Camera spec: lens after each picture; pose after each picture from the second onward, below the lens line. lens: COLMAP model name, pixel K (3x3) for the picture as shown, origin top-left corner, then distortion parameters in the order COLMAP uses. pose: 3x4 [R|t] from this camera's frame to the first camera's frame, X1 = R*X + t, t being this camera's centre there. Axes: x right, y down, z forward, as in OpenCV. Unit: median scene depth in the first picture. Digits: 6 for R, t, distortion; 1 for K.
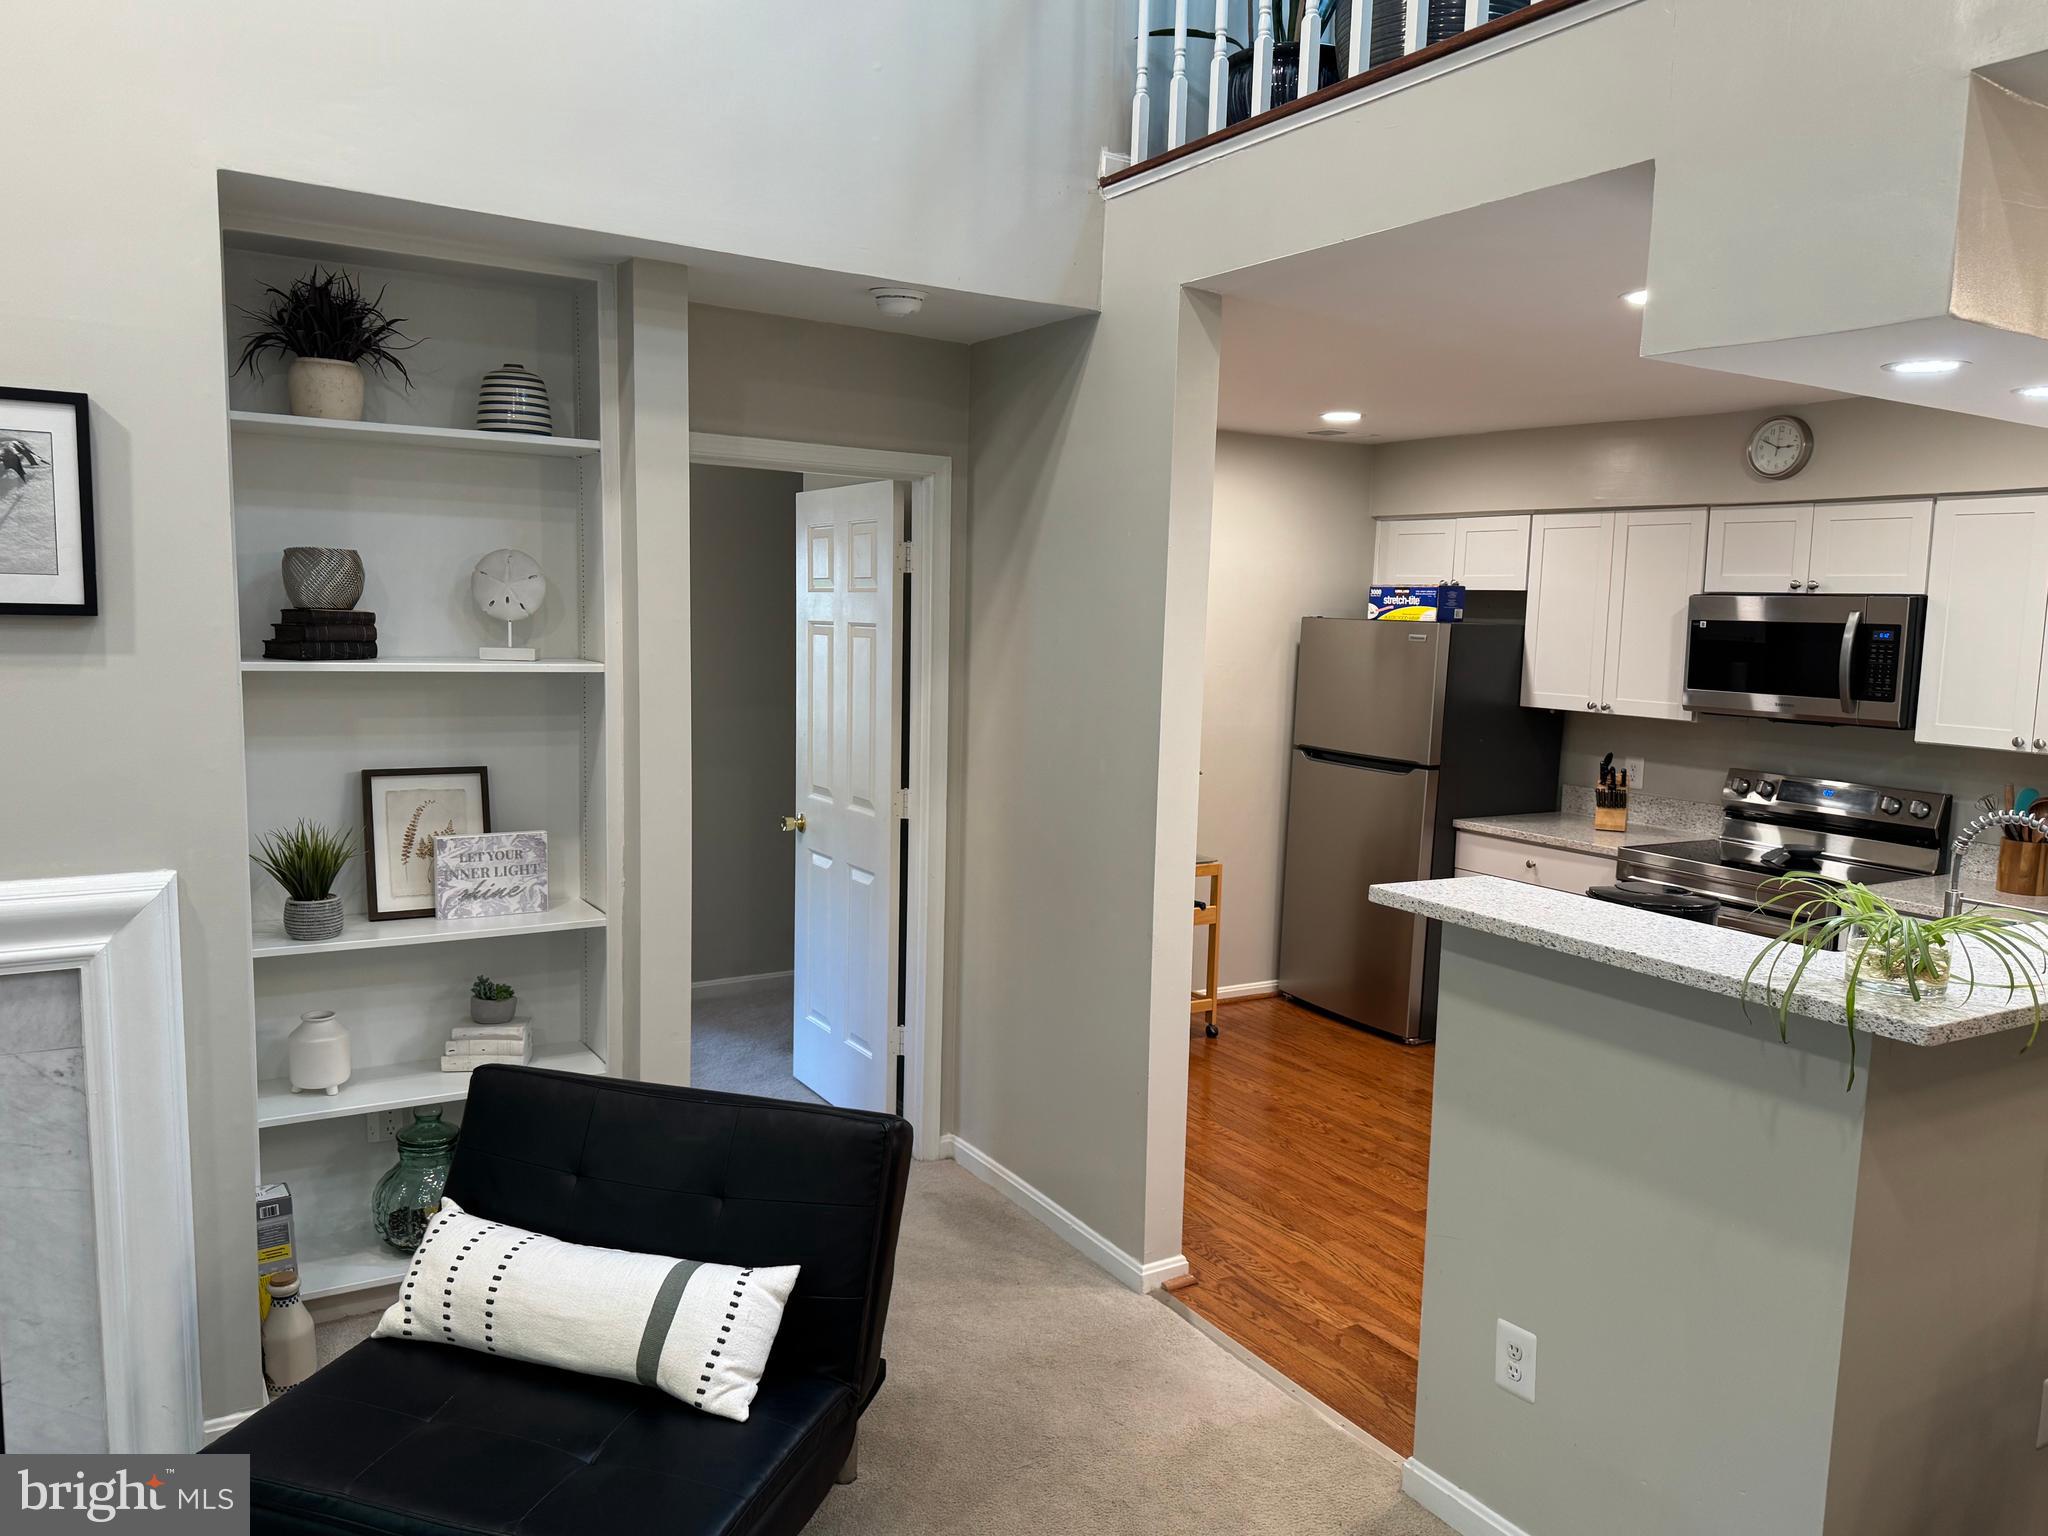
lens RADIAL K [[1463.7, 0, 1024.0], [0, 1463.7, 768.0], [0, 0, 1]] dist [0.128347, -0.207069]
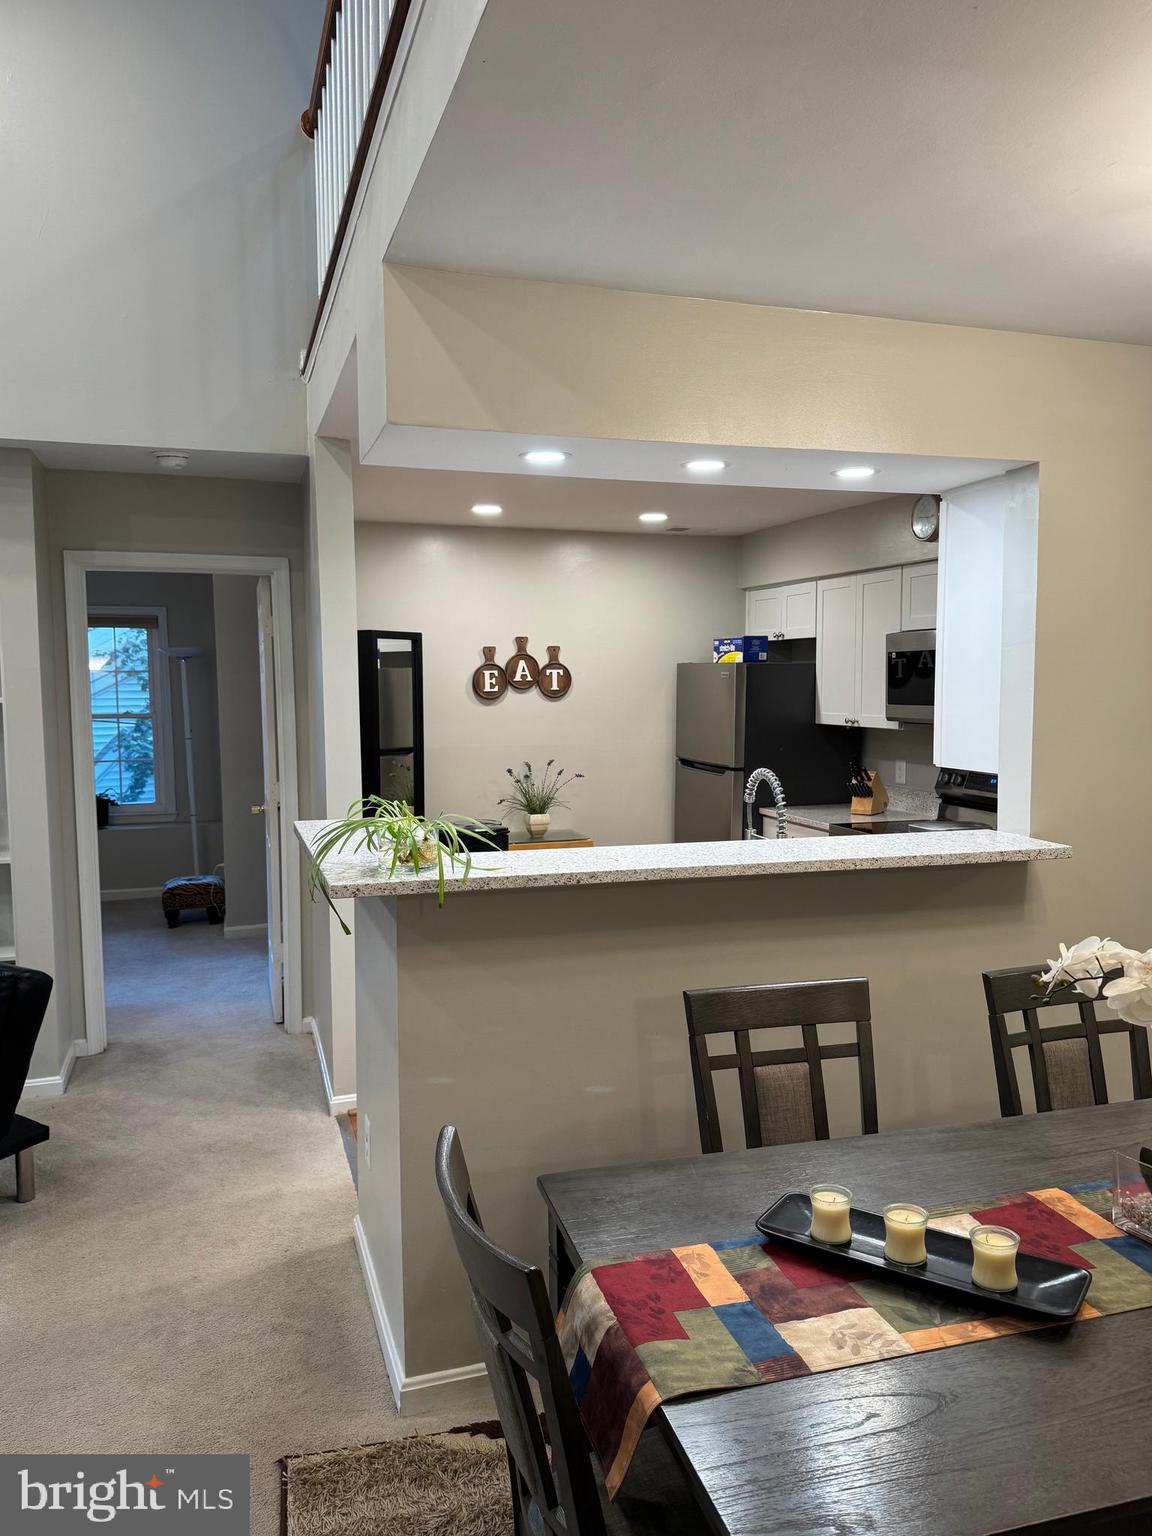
lens RADIAL K [[1097.8, 0, 570.1], [0, 1097.8, 770.2], [0, 0, 1]] dist [0.128347, -0.207069]
pose [[0.971850, -0.014690, -0.235142, 0.365874], [0.007690, 0.999500, -0.030661, 0.029931], [0.235475, 0.027990, 0.971477, -0.017011]]
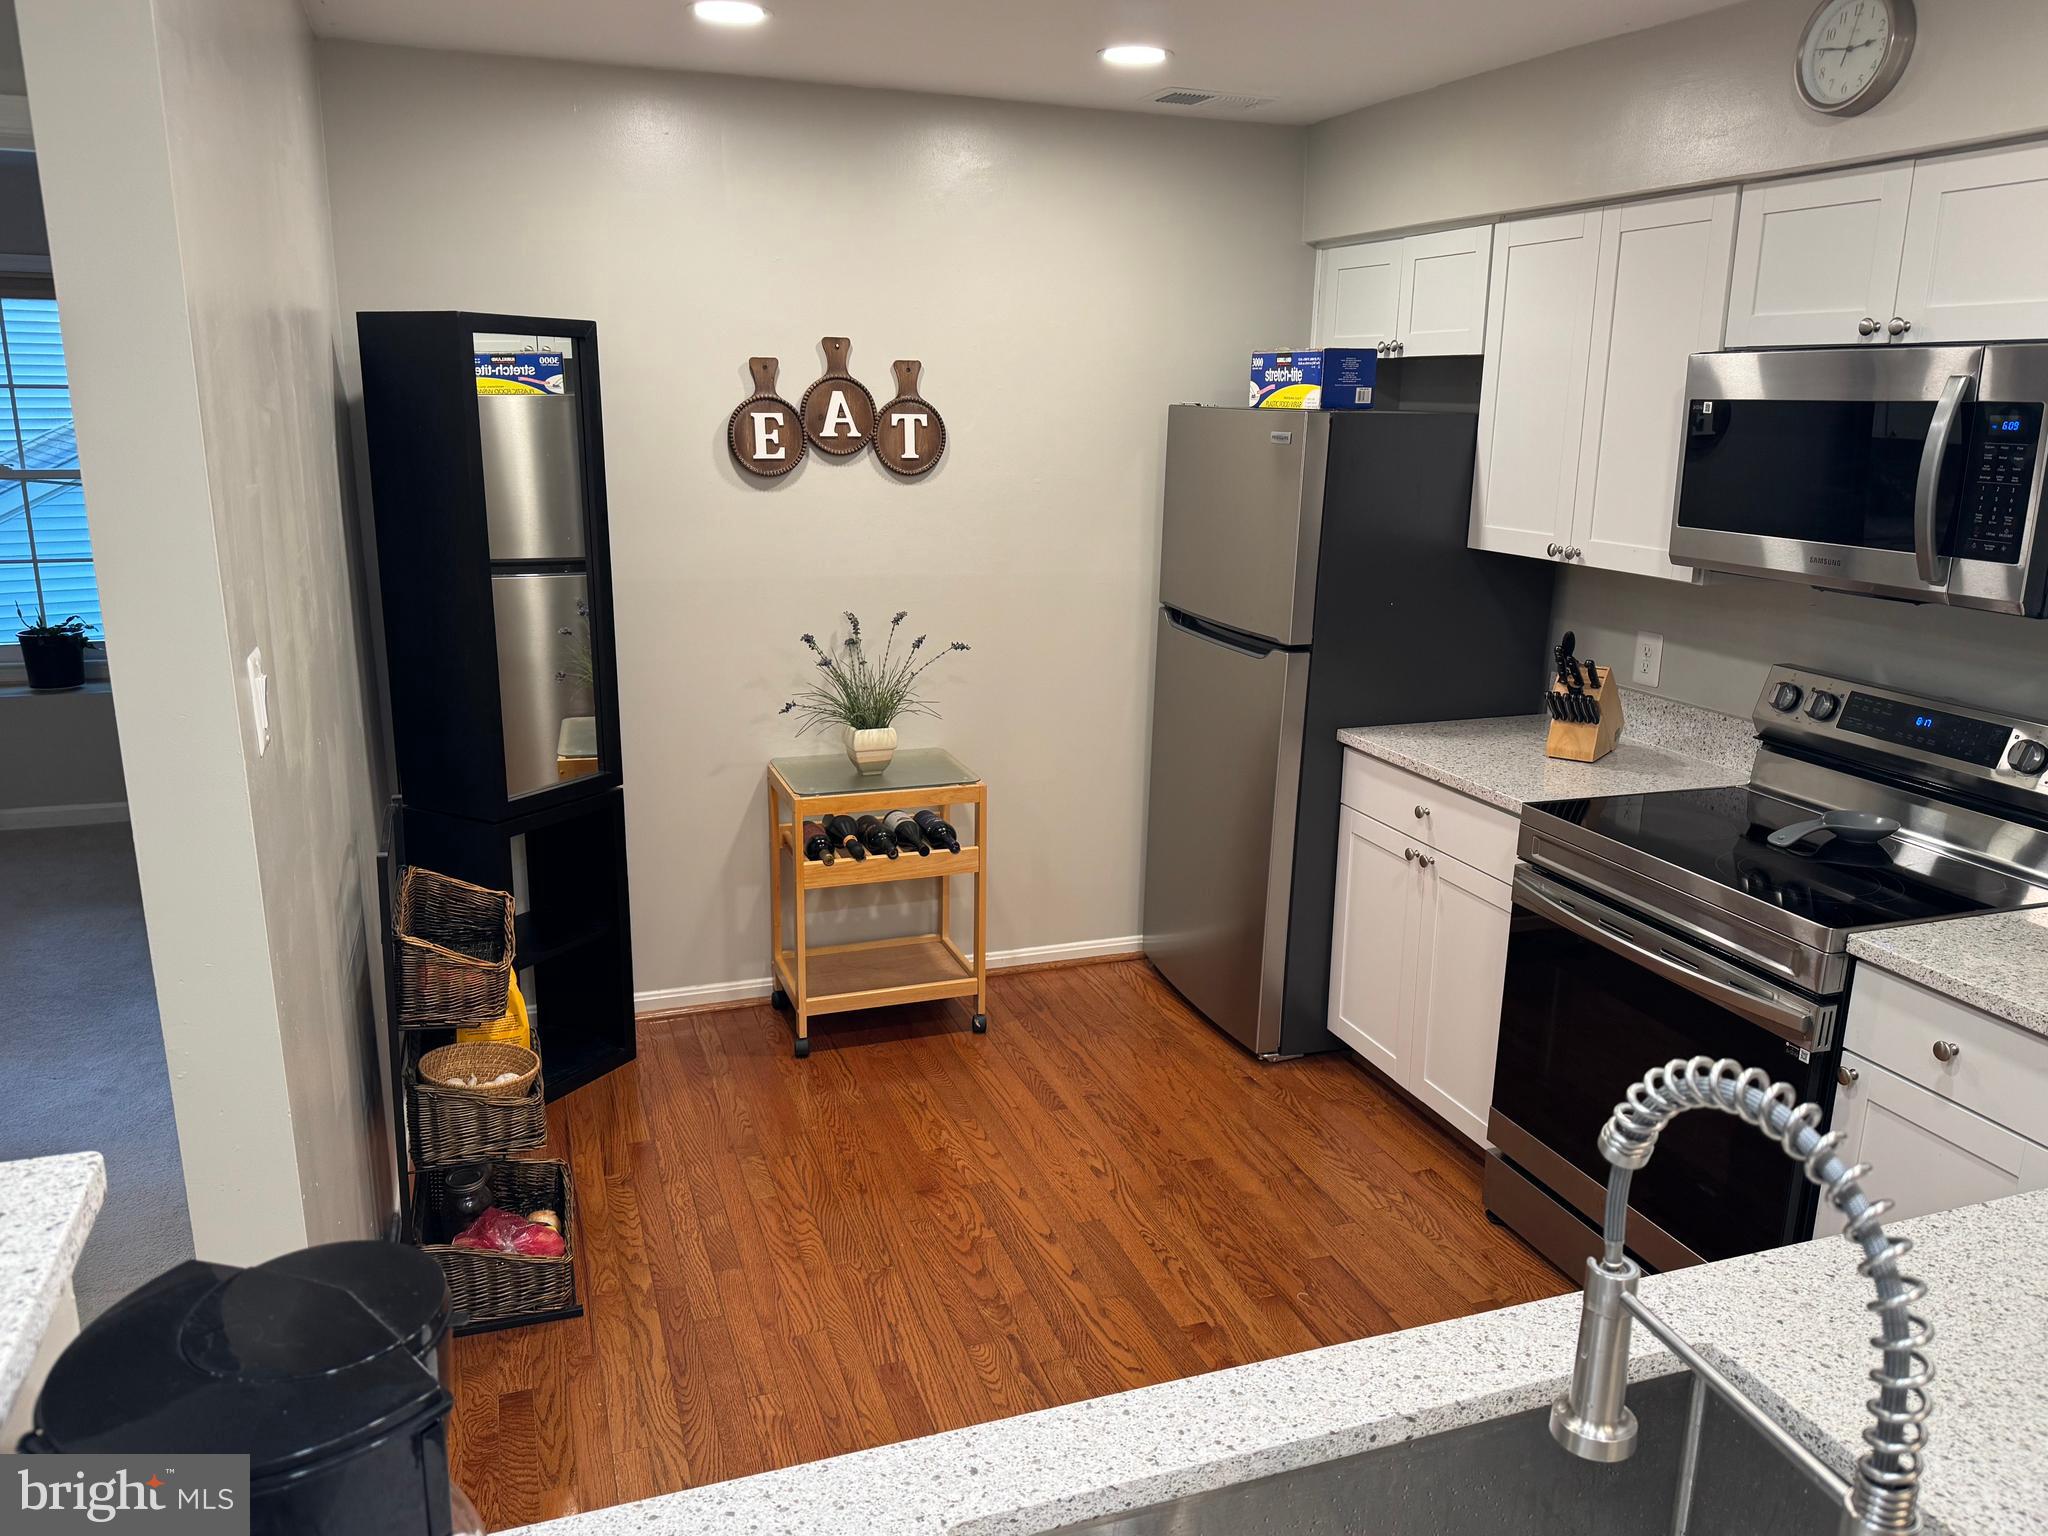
lens RADIAL K [[1492.9, 0, 1040.3], [0, 1492.9, 768.7], [0, 0, 1]] dist [0.119867, -0.135990]
pose [[0.981078, 0.035828, -0.190269, 0.293219], [-0.010786, 0.991317, 0.131051, -0.031956], [0.193312, -0.126519, 0.972946, 0.350050]]
